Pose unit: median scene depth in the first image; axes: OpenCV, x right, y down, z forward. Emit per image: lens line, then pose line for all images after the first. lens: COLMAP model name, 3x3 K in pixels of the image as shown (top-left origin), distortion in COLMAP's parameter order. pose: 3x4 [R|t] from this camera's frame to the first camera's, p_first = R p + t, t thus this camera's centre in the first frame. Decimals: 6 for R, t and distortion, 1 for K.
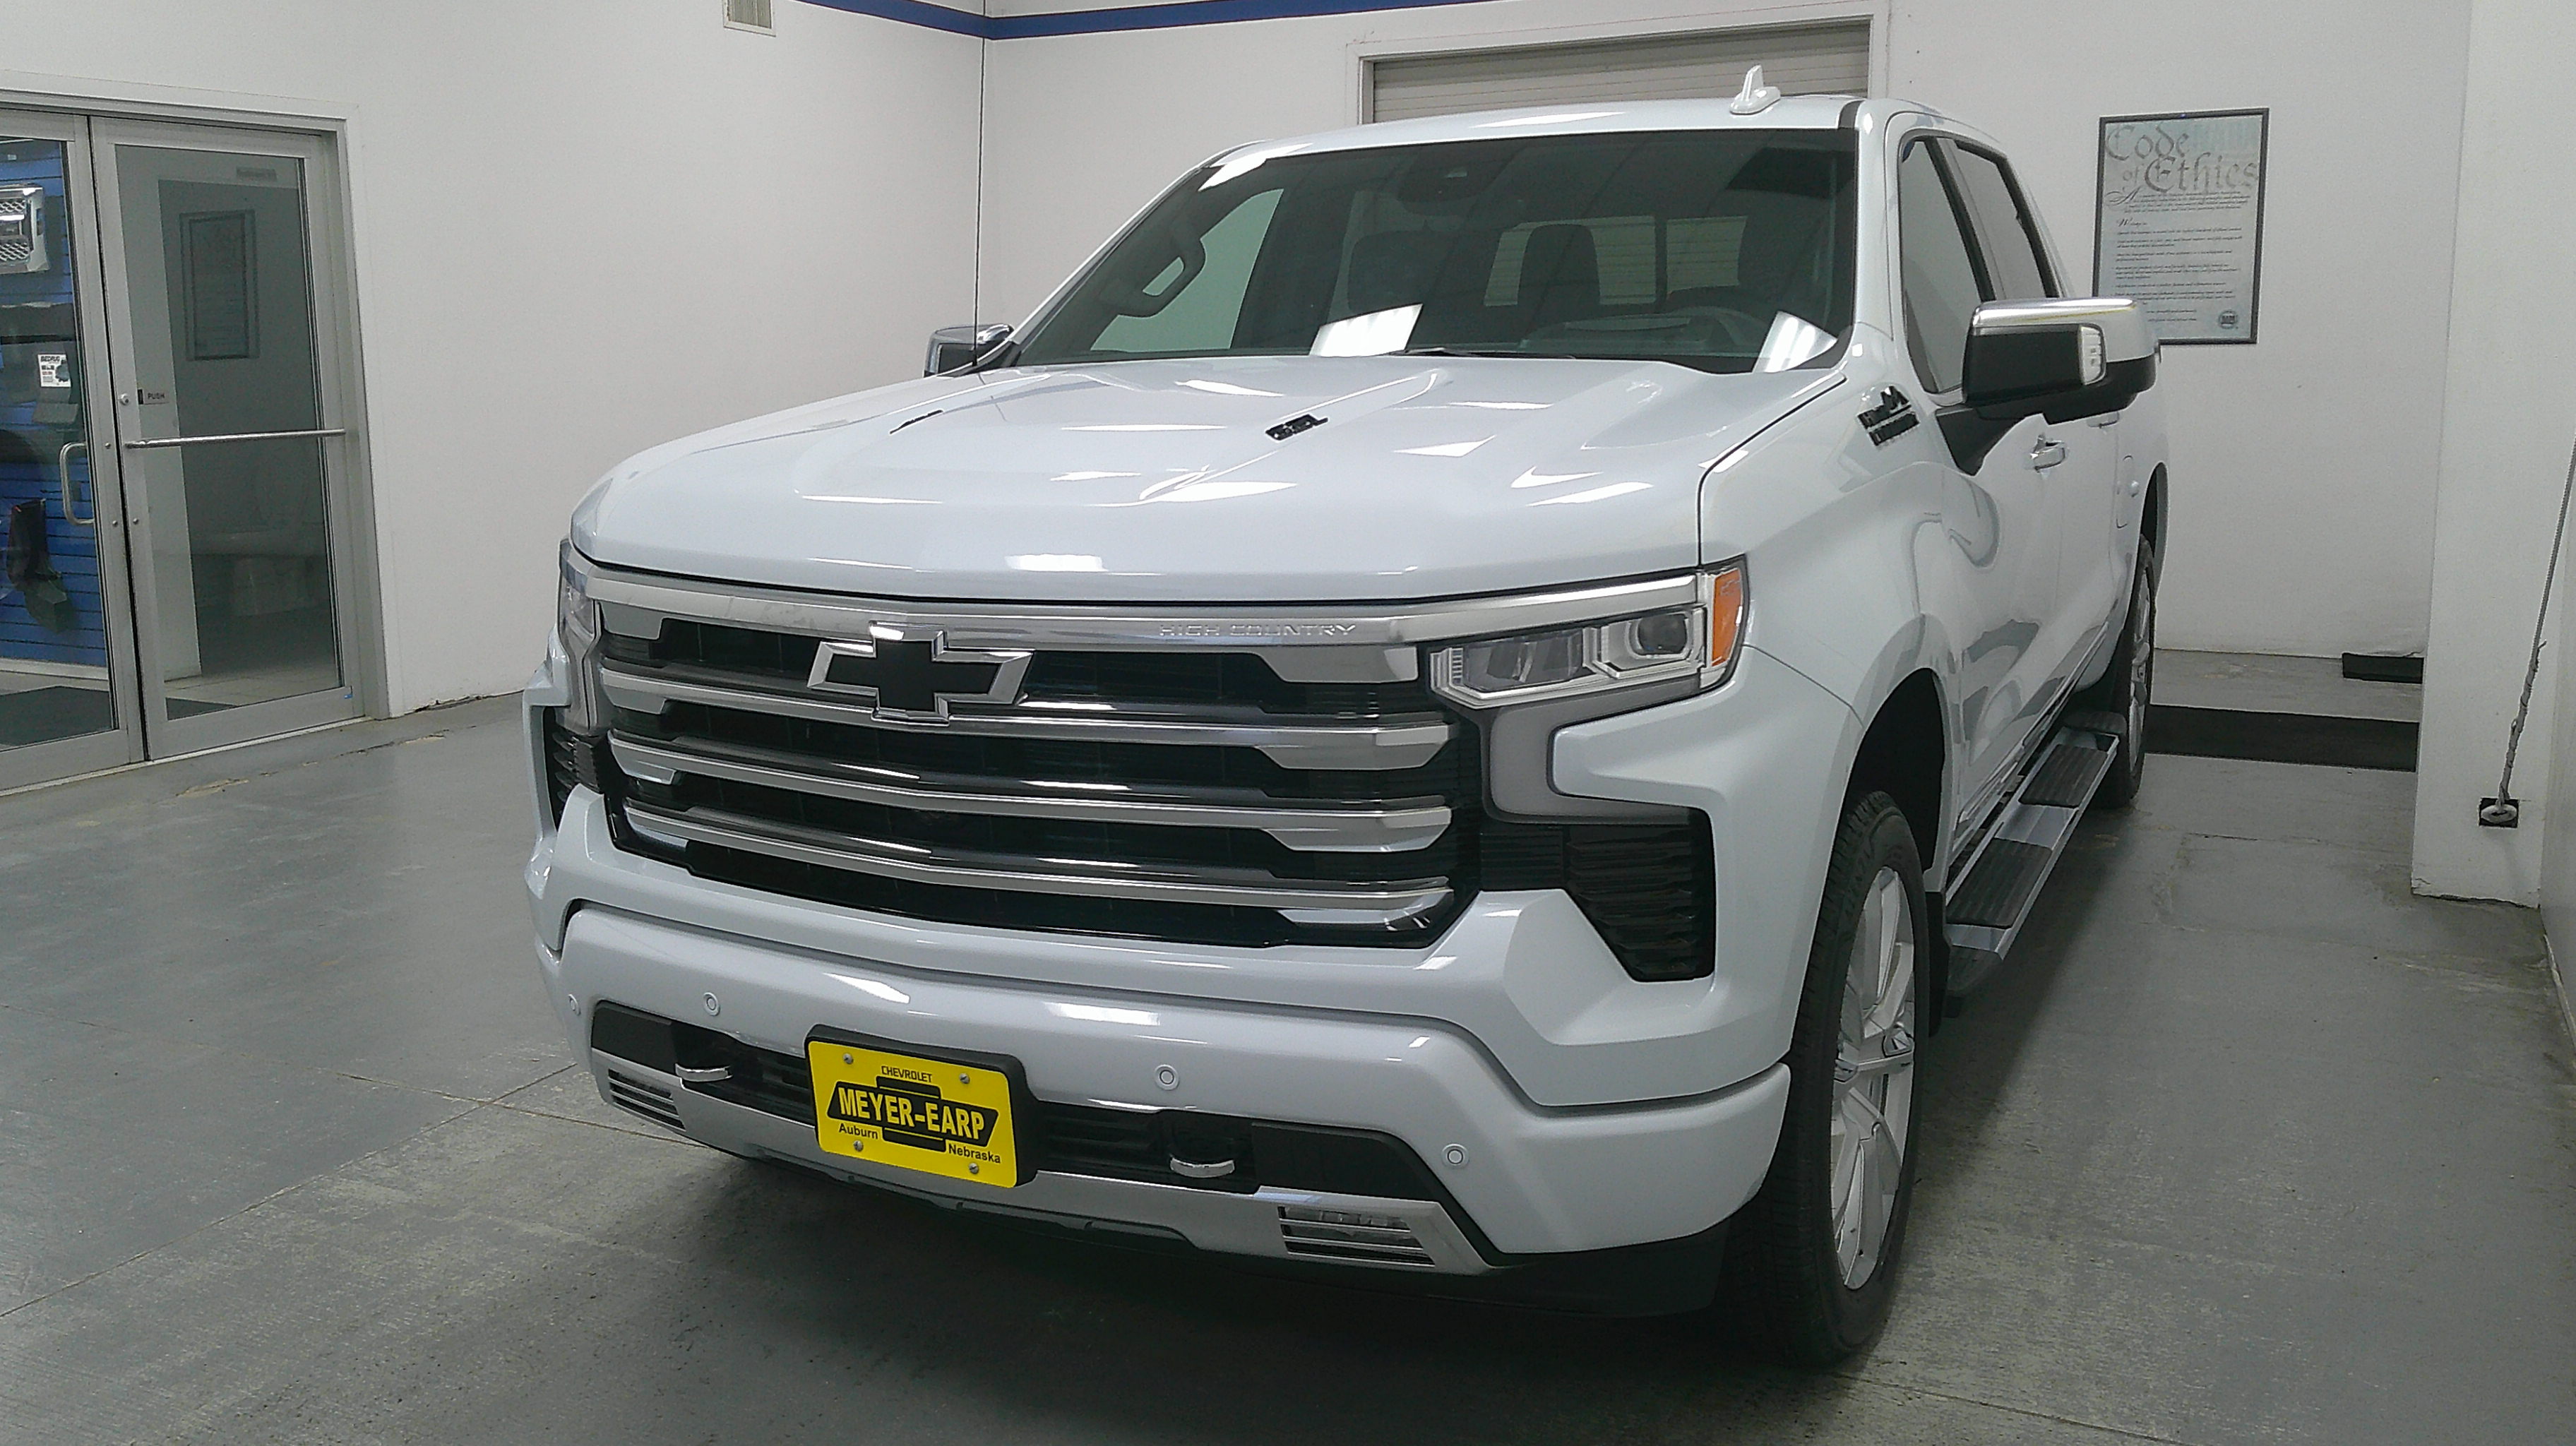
lens RADIAL K [[2161.8, 0, 1203.6], [0, 2161.8, 728.9], [0, 0, 1]] dist [0.114700, -0.196671]
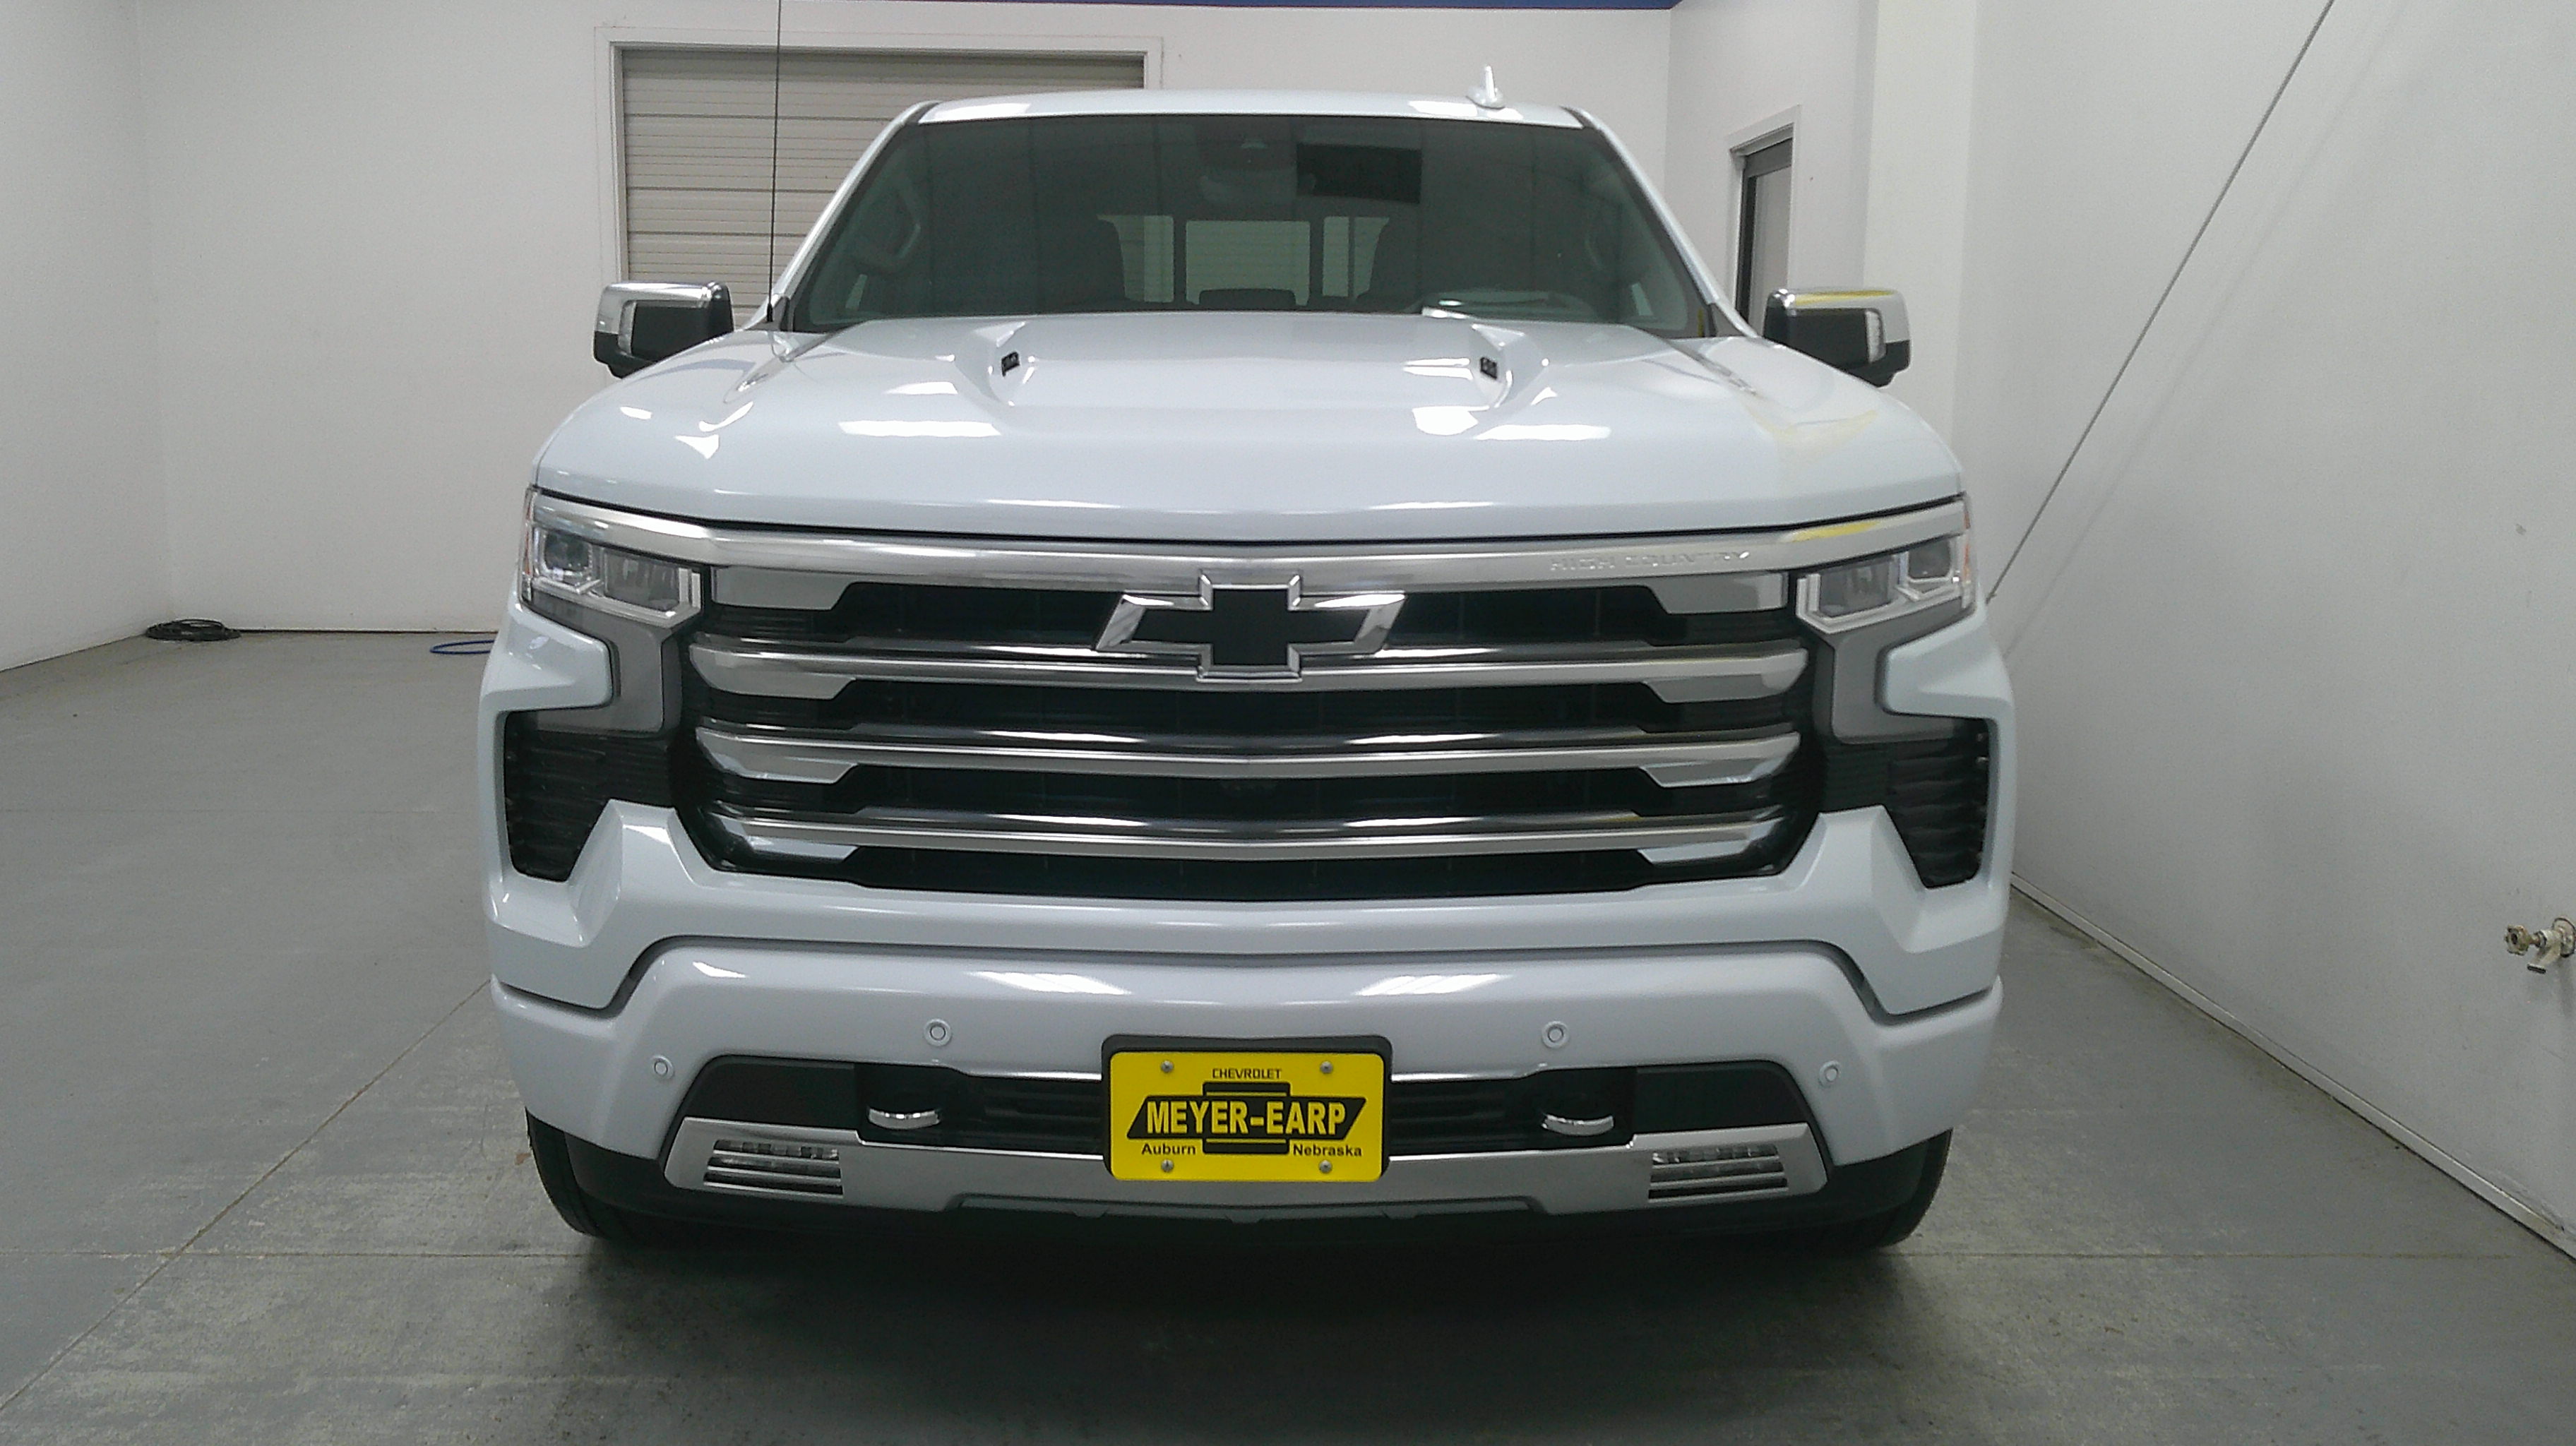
lens RADIAL K [[2161.8, 0, 1203.6], [0, 2161.8, 728.9], [0, 0, 1]] dist [0.114700, -0.196671]
pose [[0.878903, -0.054271, 0.473902, -0.574526], [0.063731, 0.997959, -0.003912, 0.019263], [-0.472723, 0.033640, 0.880569, 0.216785]]
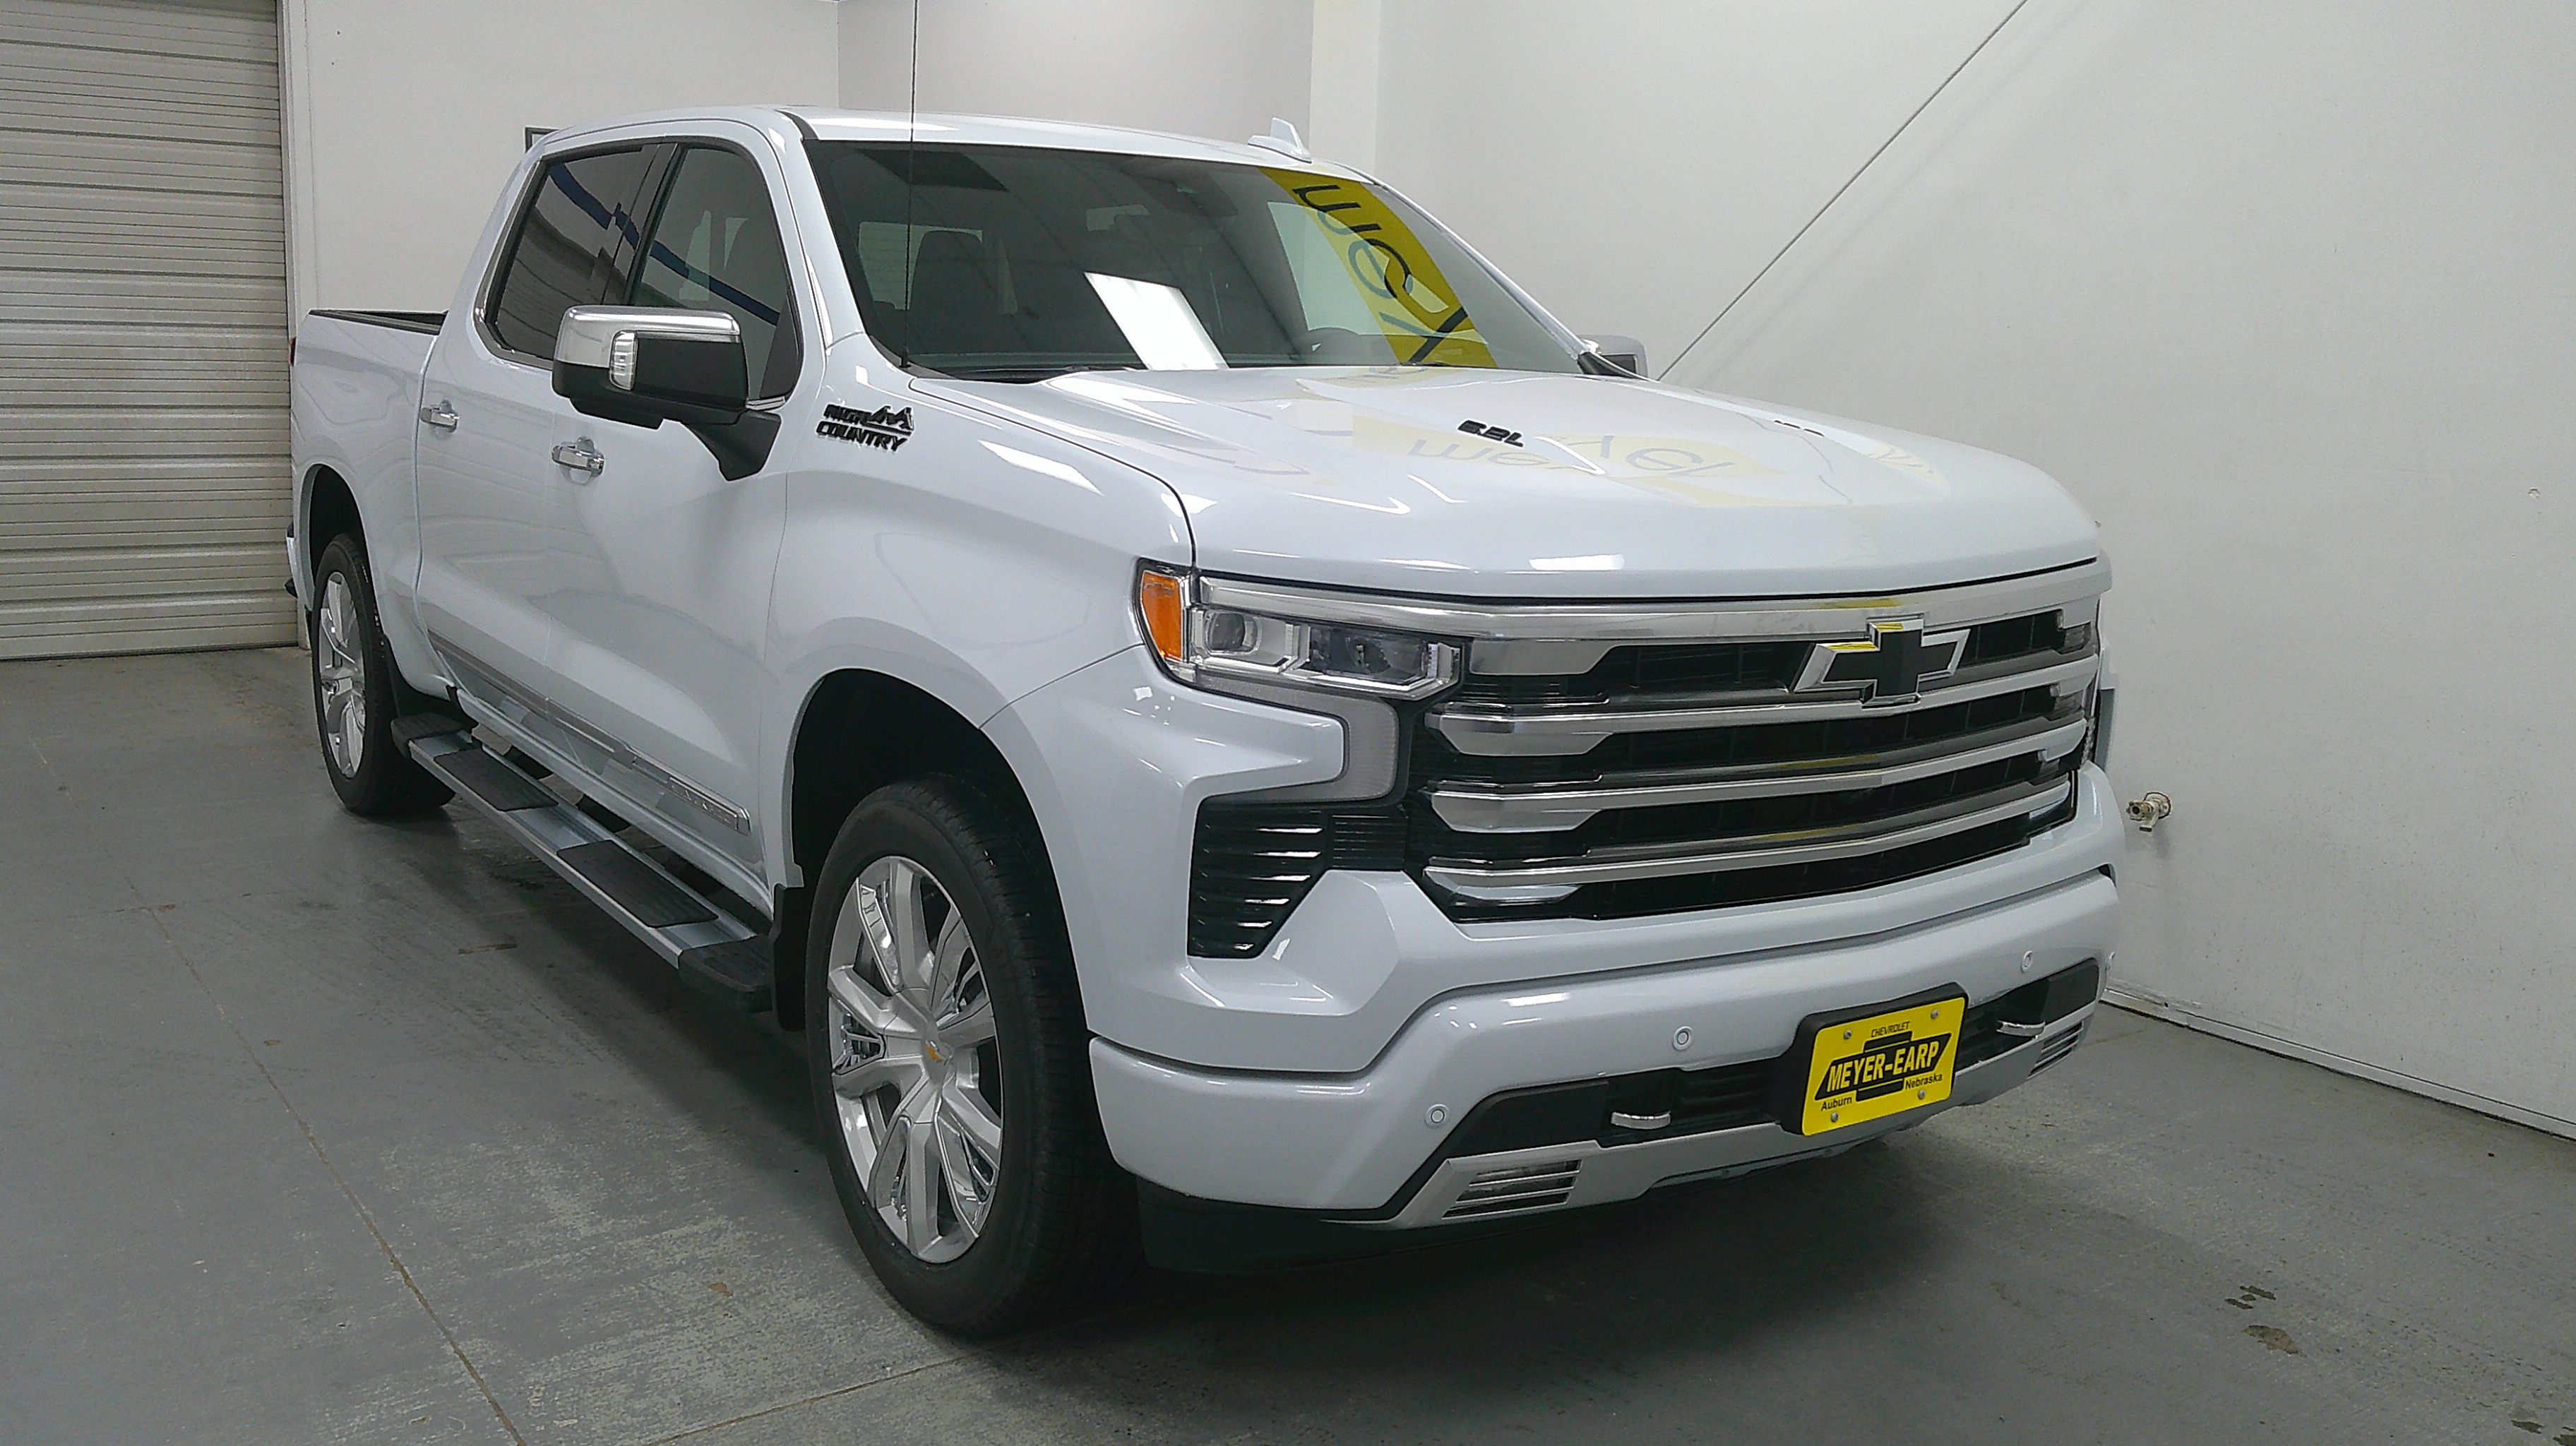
lens RADIAL K [[2161.8, 0, 1203.6], [0, 2161.8, 728.9], [0, 0, 1]] dist [0.114700, -0.196671]
pose [[0.454037, -0.126934, 0.881895, -1.252206], [0.129011, 0.988735, 0.075891, -0.118734], [-0.881593, 0.079317, 0.465298, 0.789044]]
